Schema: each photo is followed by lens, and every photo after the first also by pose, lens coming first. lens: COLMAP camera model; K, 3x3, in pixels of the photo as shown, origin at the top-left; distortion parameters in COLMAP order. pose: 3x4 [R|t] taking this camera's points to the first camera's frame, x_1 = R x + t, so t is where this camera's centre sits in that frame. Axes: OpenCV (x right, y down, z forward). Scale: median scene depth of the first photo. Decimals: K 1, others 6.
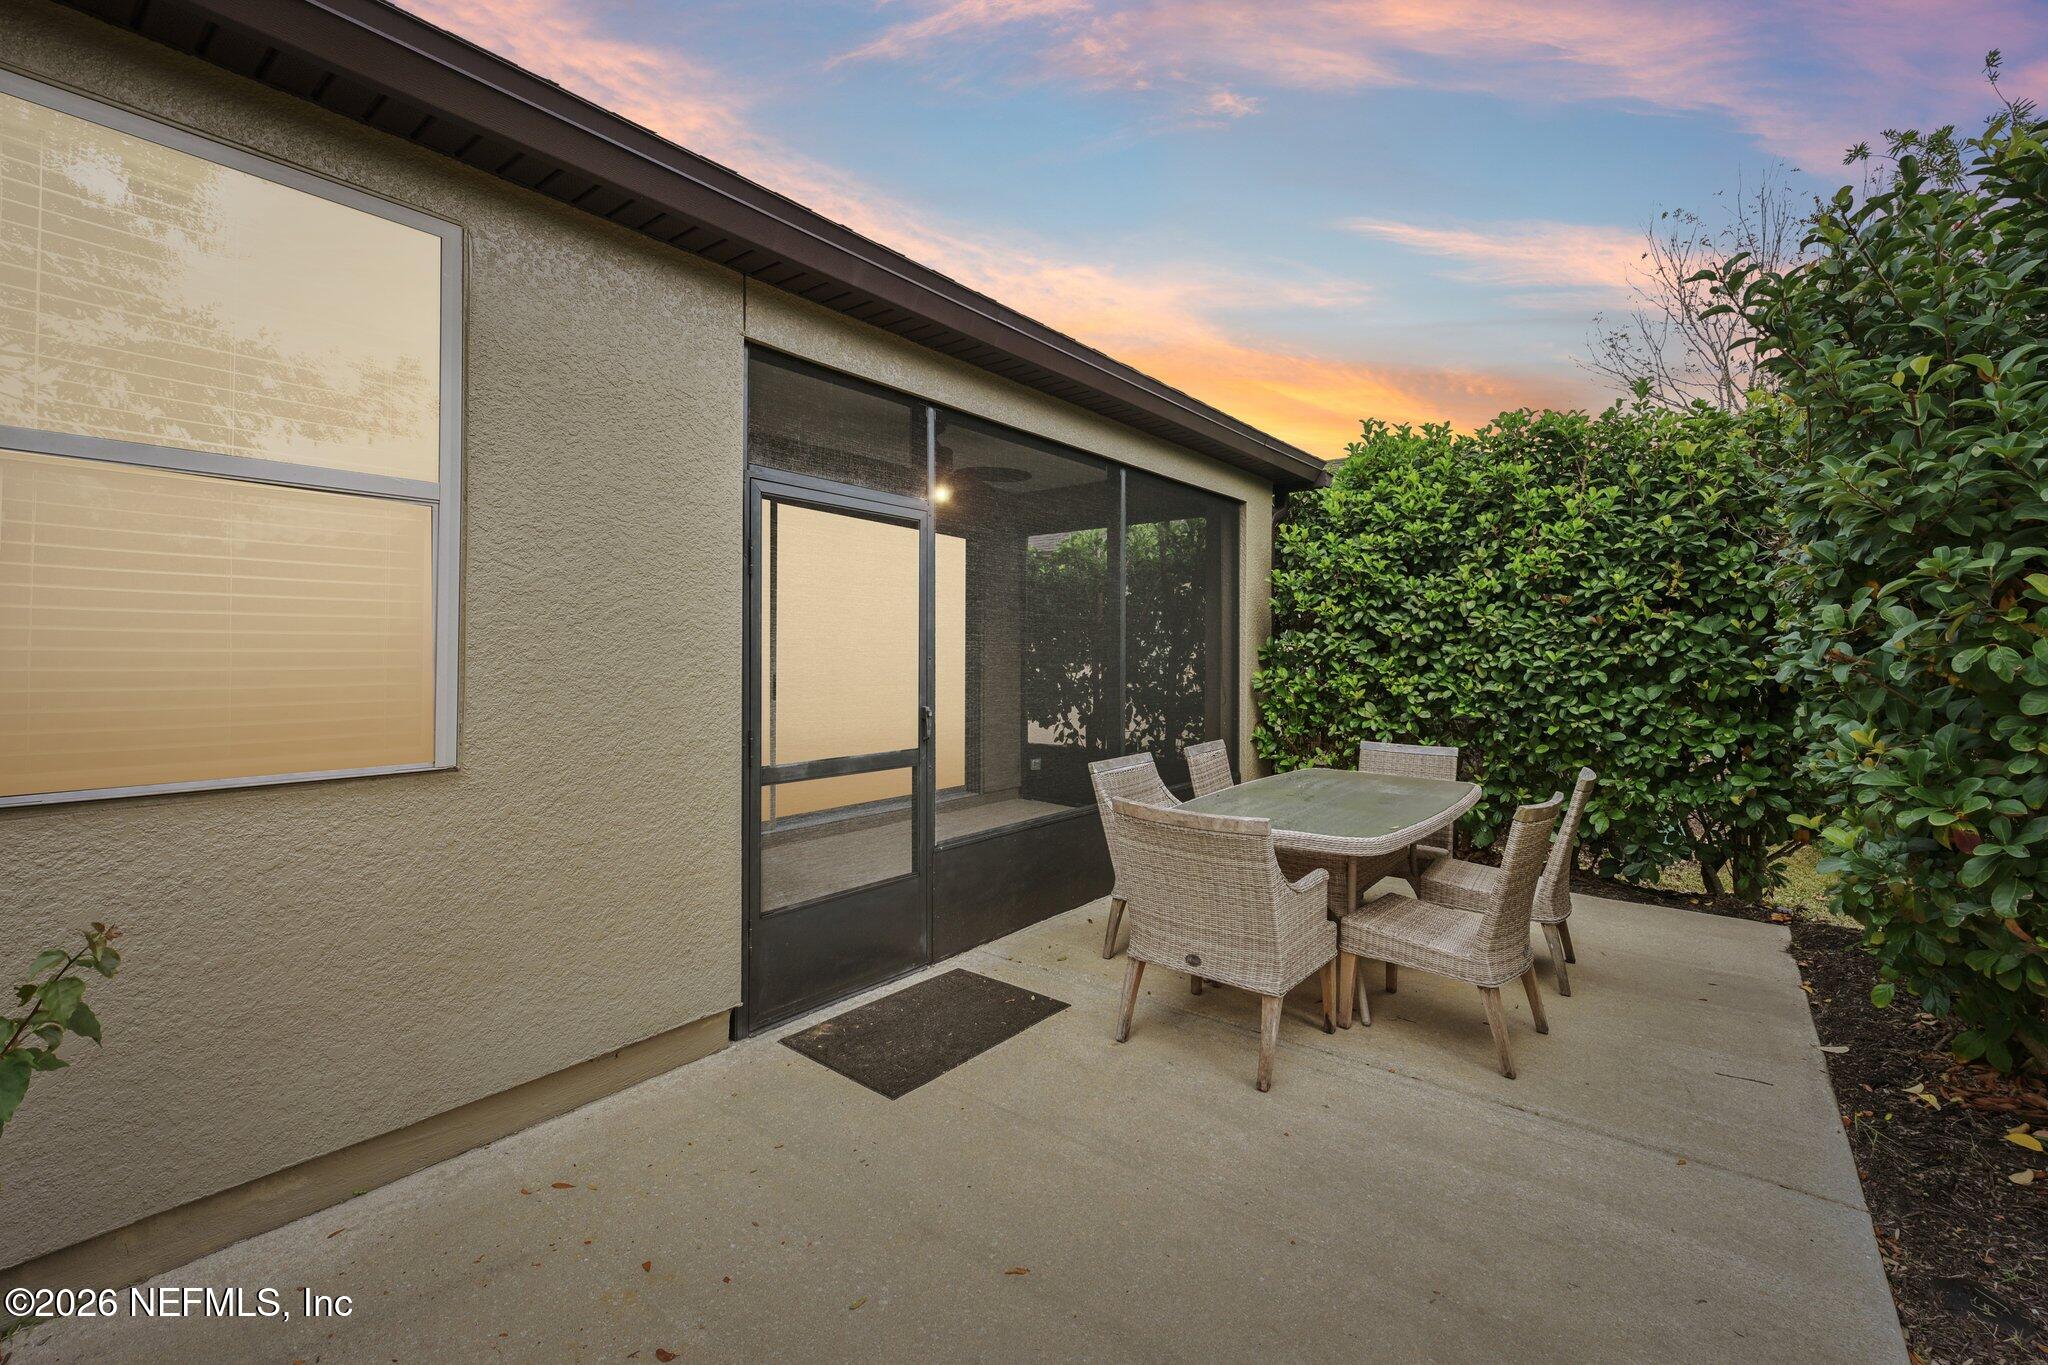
lens RADIAL K [[881.5, 0, 1026.5], [0, 881.5, 667.6], [0, 0, 1]] dist [0.001090, 0.000109]
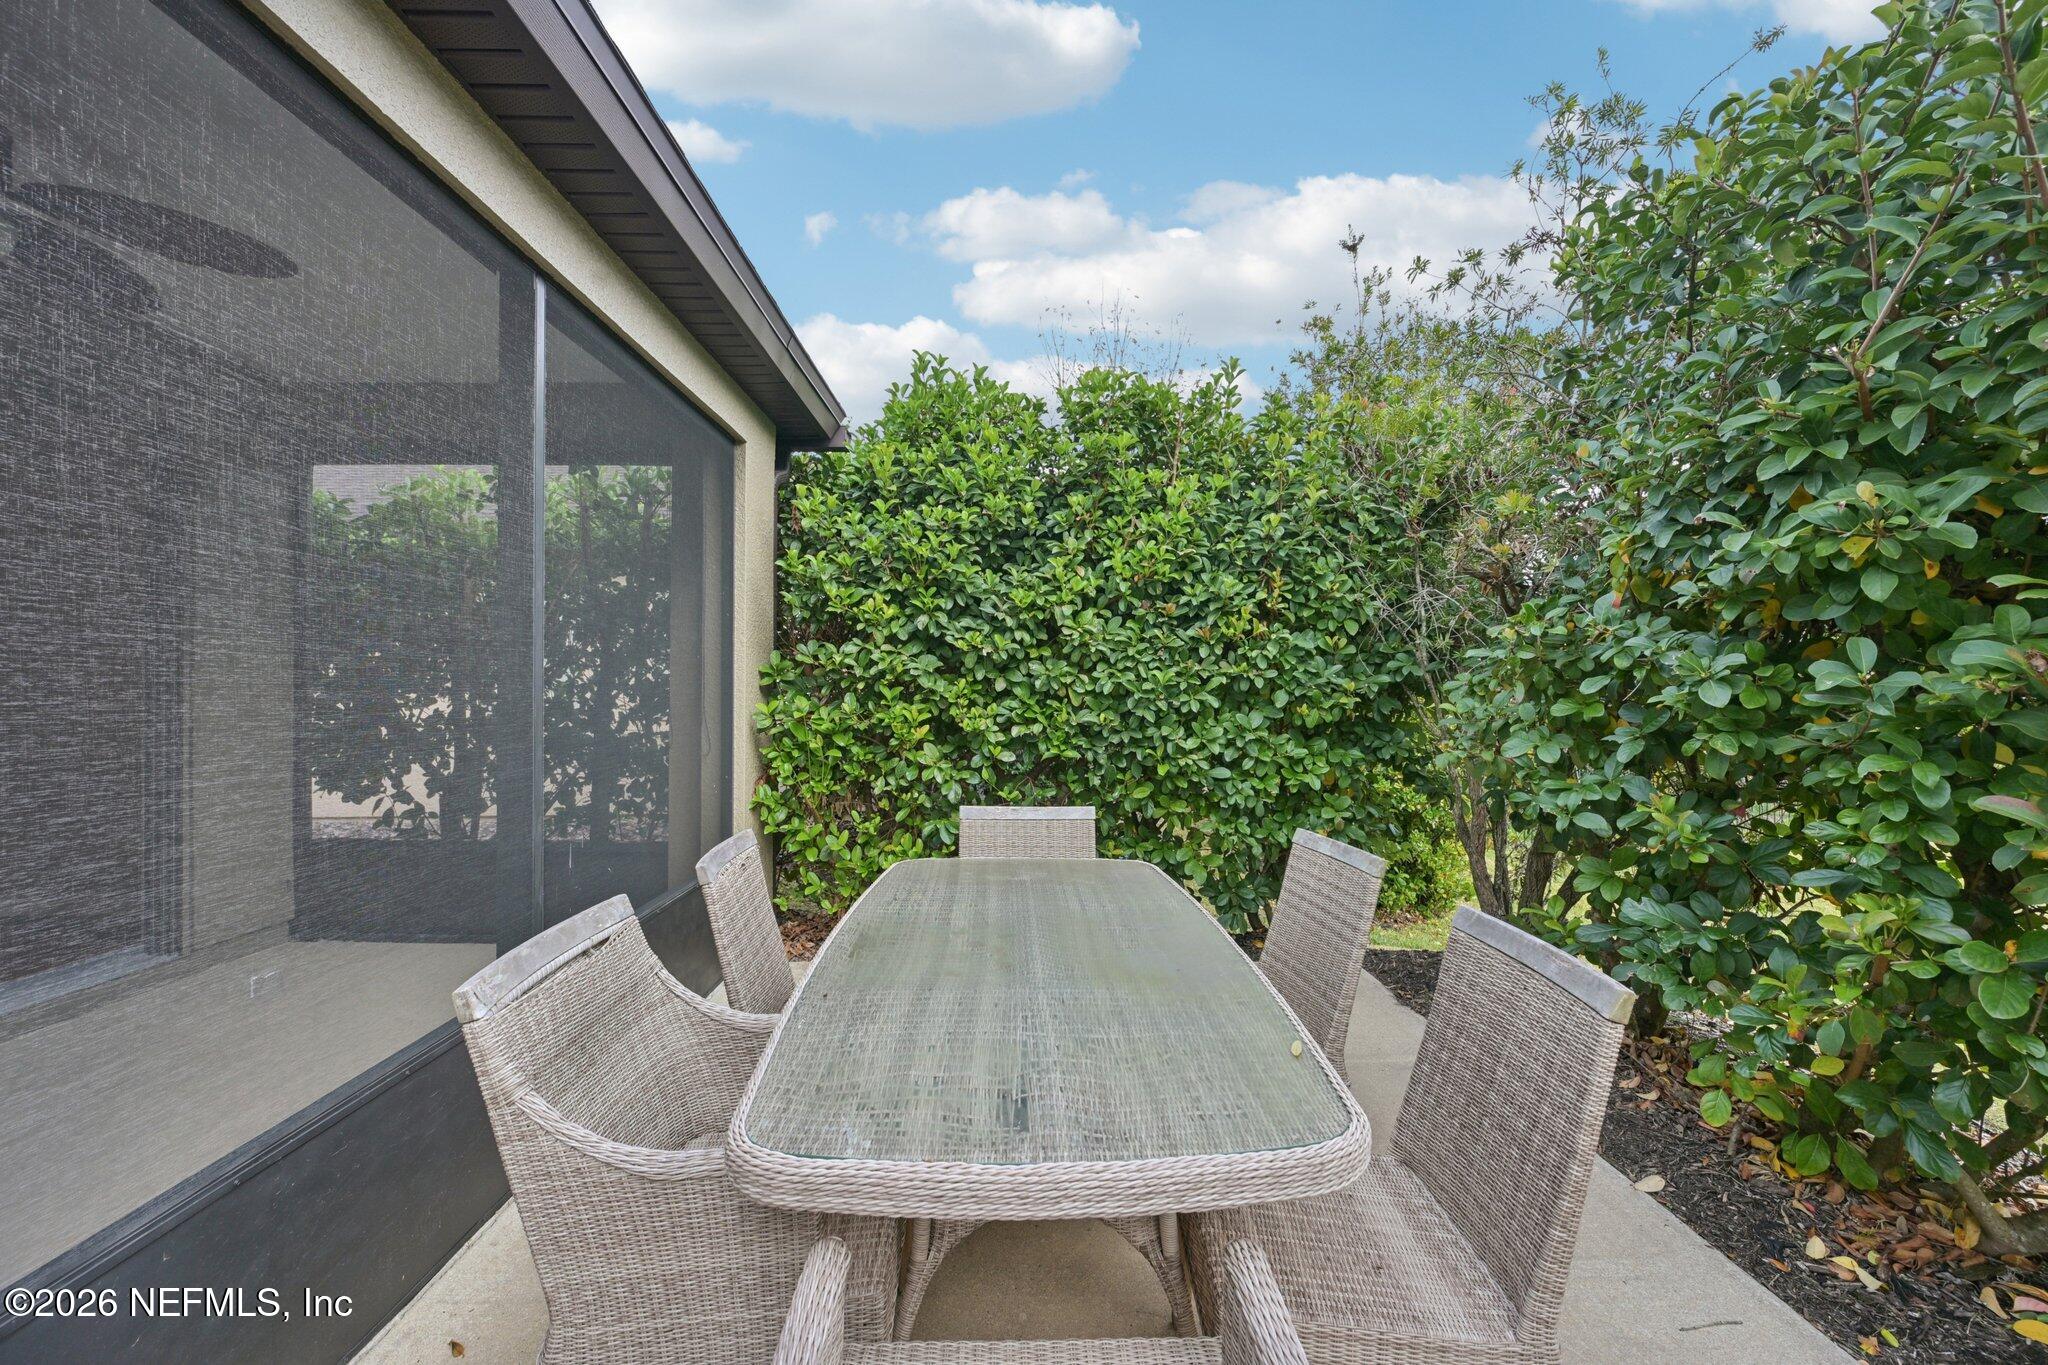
lens RADIAL K [[819.3, 0, 1039.0], [0, 819.3, 674.2], [0, 0, 1]] dist [-0.001273, -0.000413]
pose [[0.764626, 0.003944, 0.644462, 0.029499], [0.013110, 0.999679, -0.021672, -0.000805], [-0.644341, 0.025020, 0.764329, 0.462285]]
